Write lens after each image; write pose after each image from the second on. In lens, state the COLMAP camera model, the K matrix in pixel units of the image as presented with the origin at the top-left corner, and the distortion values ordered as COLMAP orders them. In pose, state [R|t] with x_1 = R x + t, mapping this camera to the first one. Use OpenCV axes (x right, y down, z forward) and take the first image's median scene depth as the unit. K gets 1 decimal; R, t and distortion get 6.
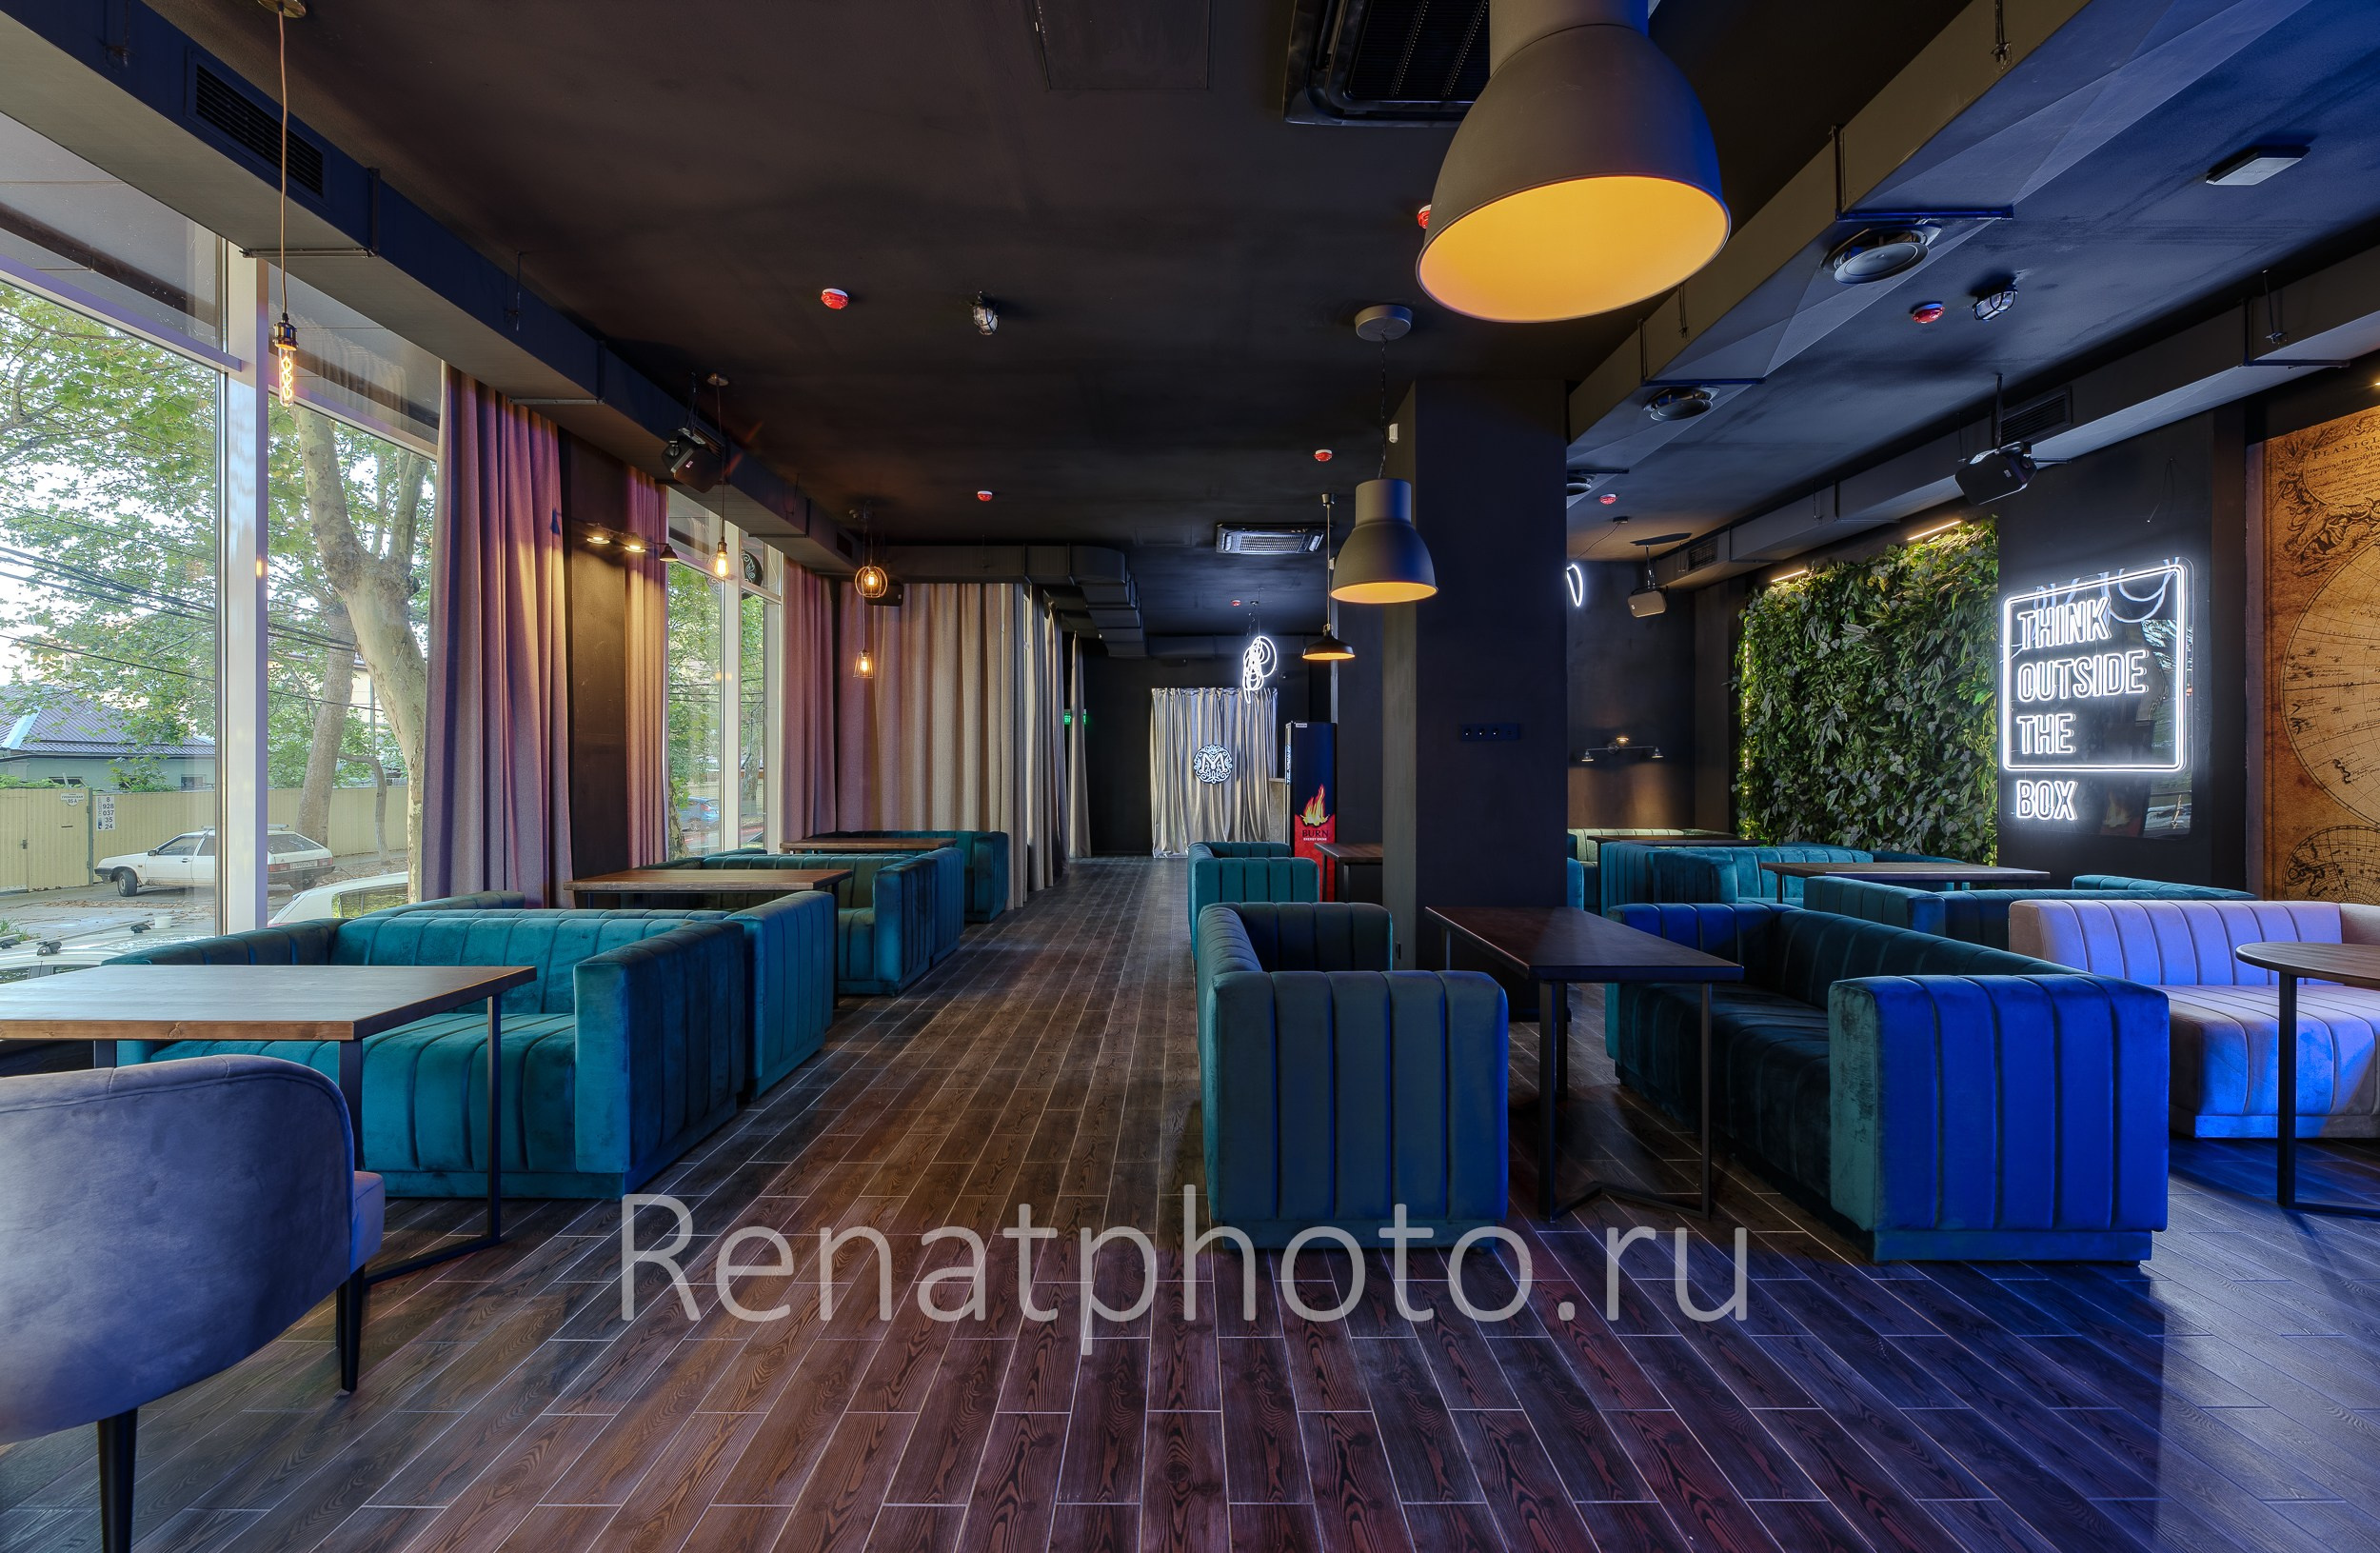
lens RADIAL K [[964.1, 0, 1168.8], [0, 964.1, 773.8], [0, 0, 1]] dist [-0.001138, -0.001121]
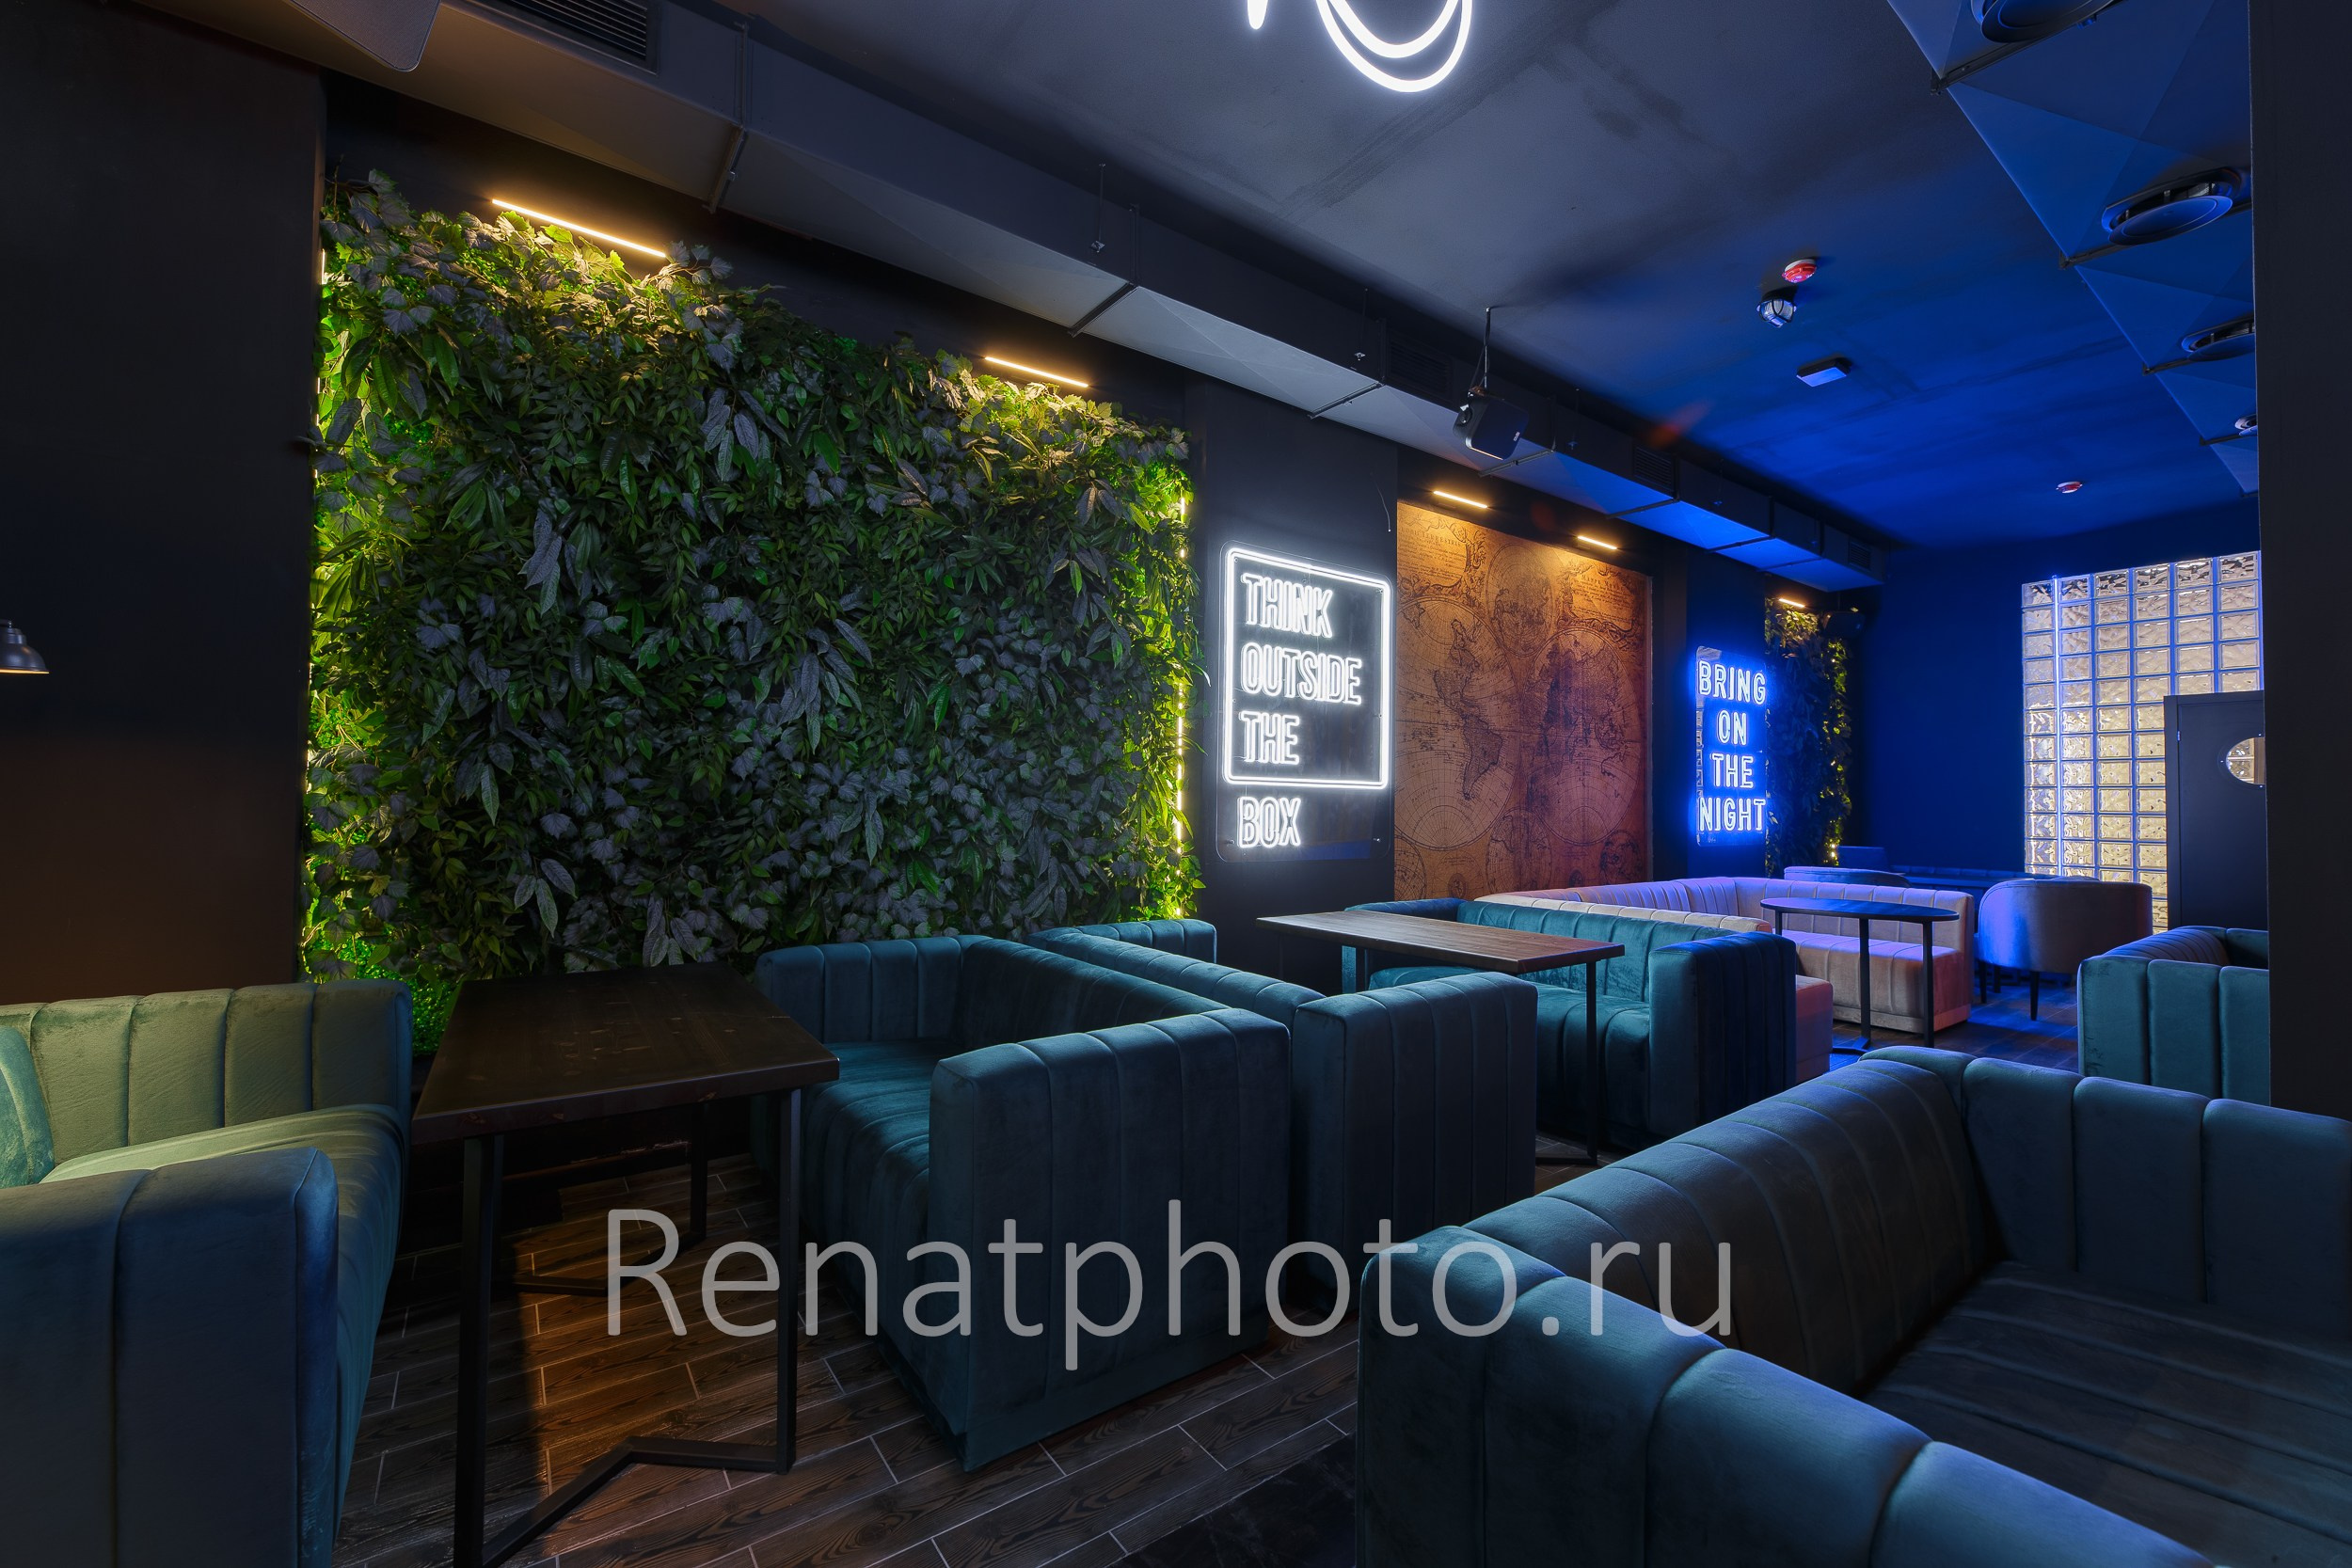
lens RADIAL K [[952.0, 0, 1169.9], [0, 952.0, 774.5], [0, 0, 1]] dist [-0.003372, 0.001608]
pose [[-0.596728, 0.016477, 0.802274, 0.343123], [-0.010663, 0.999538, -0.028460, 0.010990], [-0.802373, -0.025538, -0.596277, 1.542980]]
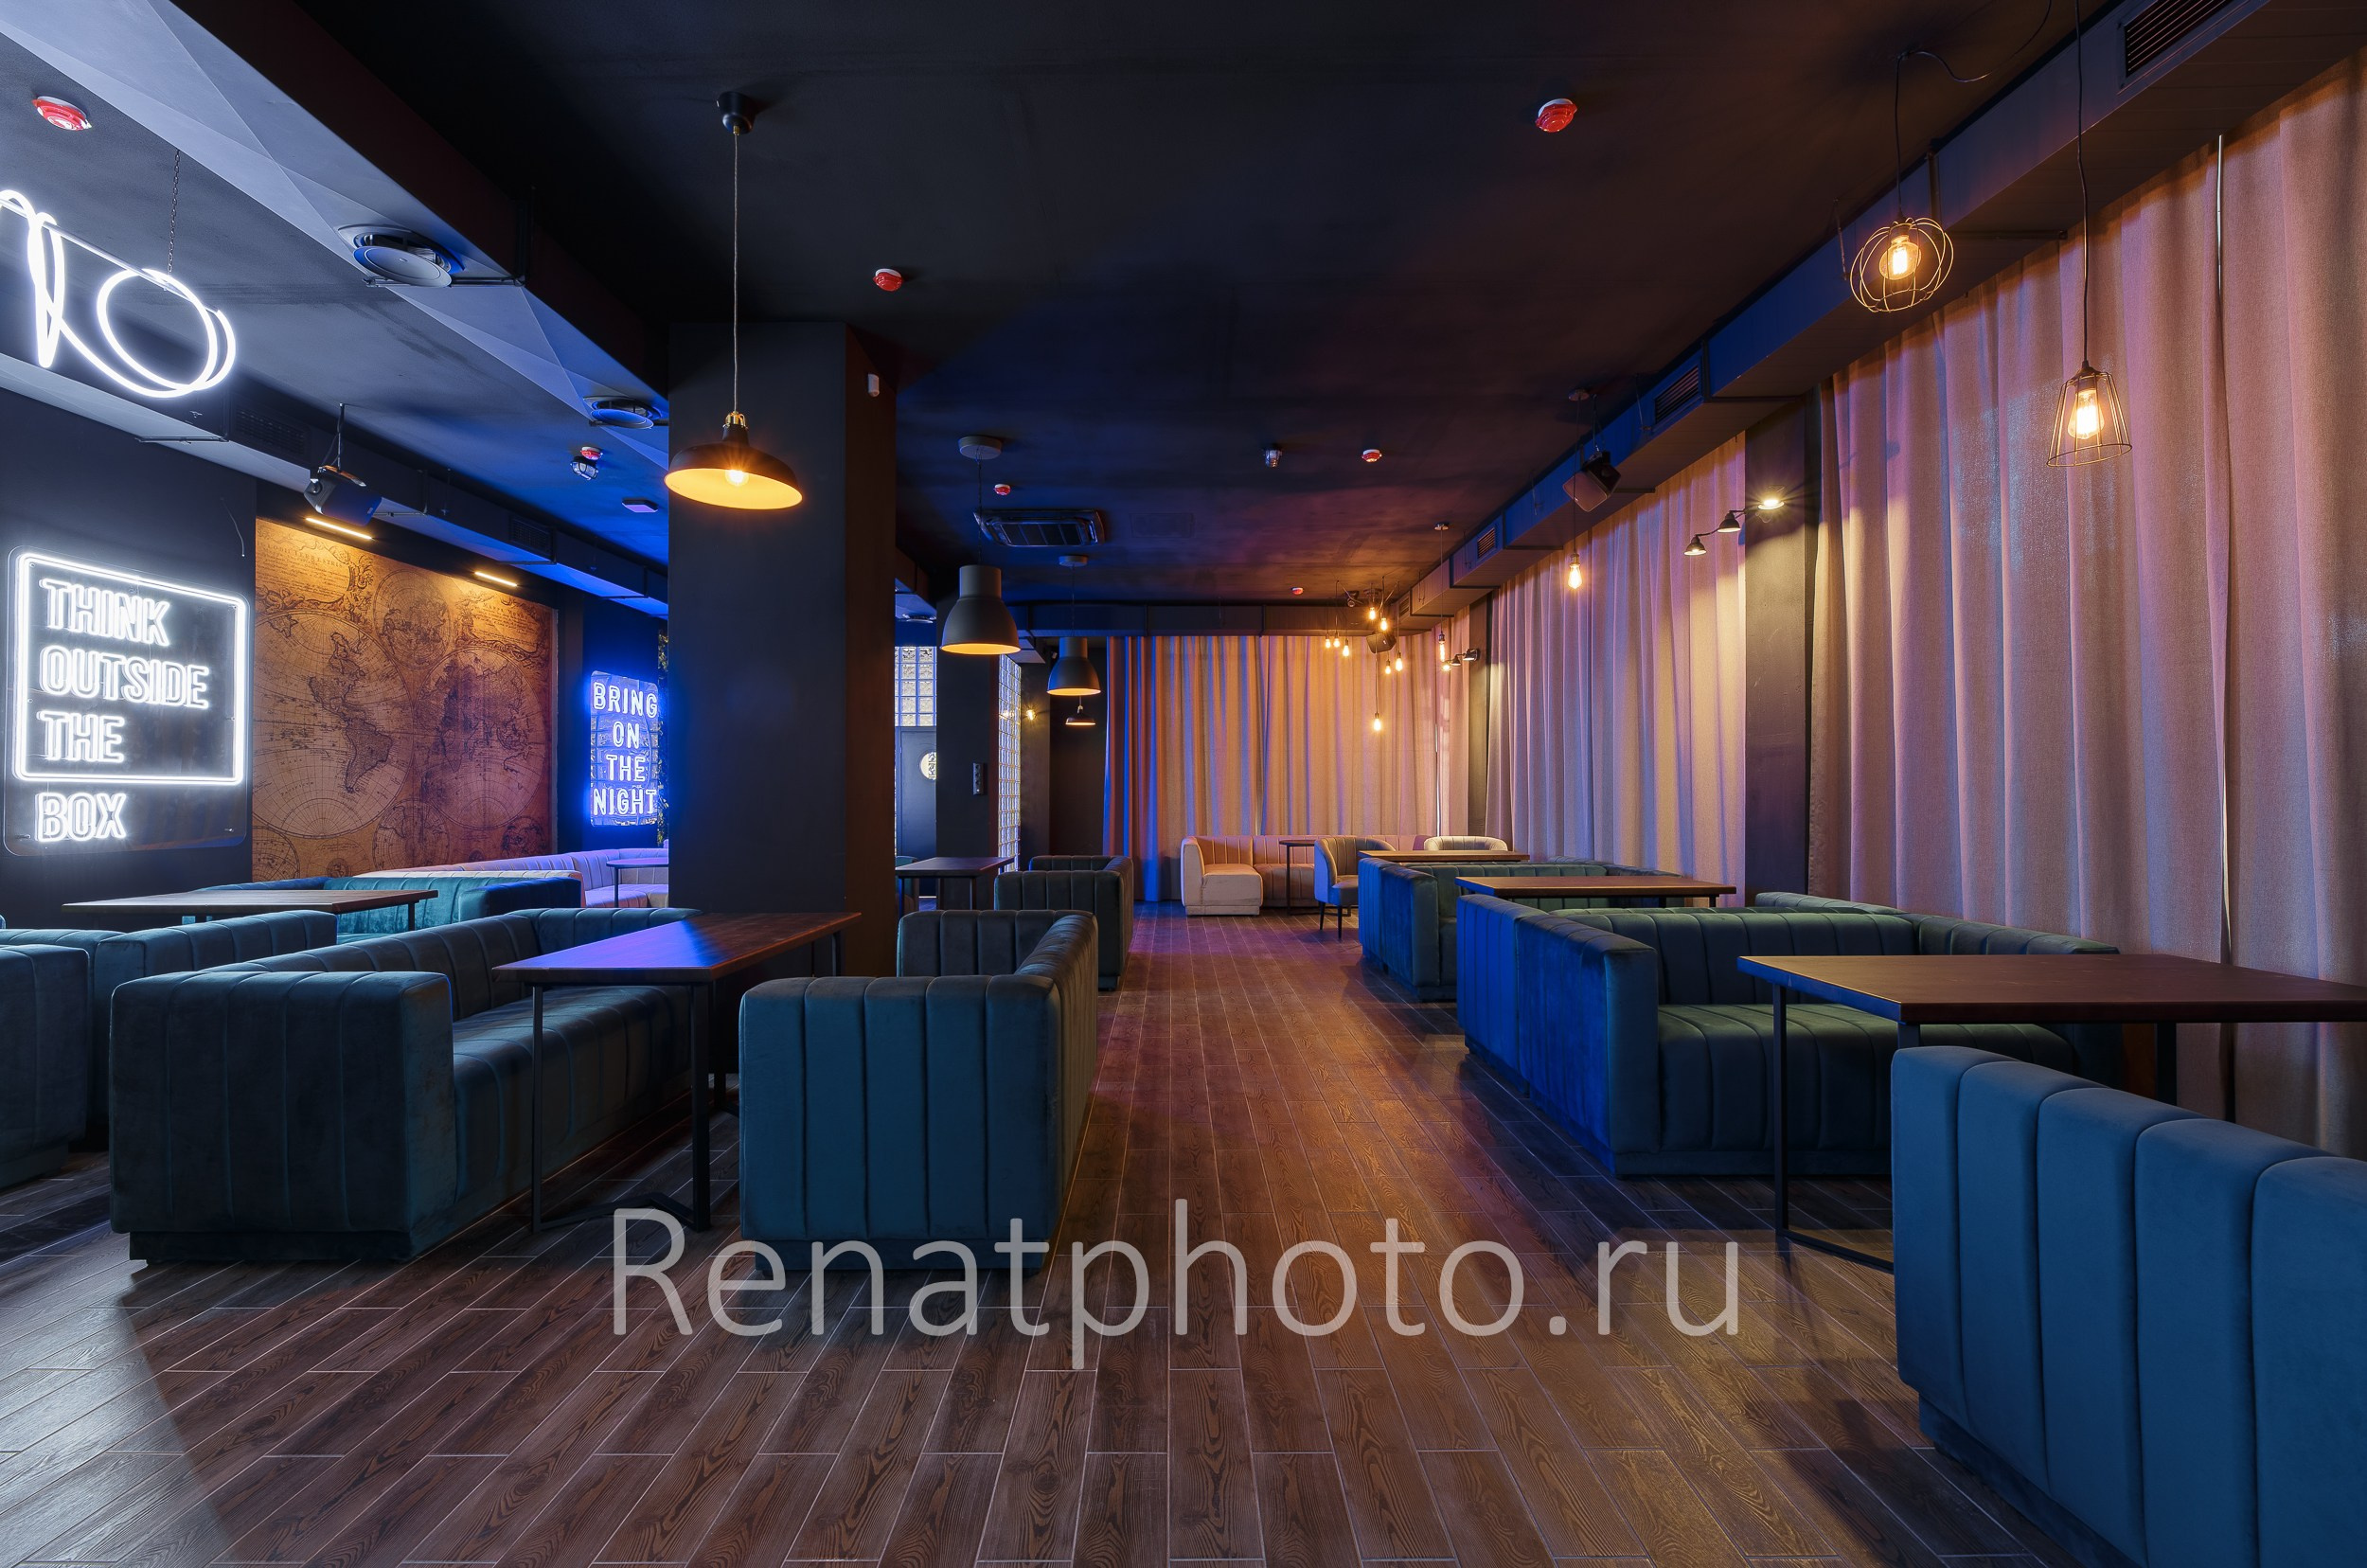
lens RADIAL K [[958.2, 0, 1167.4], [0, 958.2, 785.0], [0, 0, 1]] dist [-0.003372, 0.001608]
pose [[-0.999992, 0.003199, -0.002531, -0.023519], [0.003224, 0.999943, -0.010164, 0.011194], [0.002498, -0.010172, -0.999945, 1.848370]]
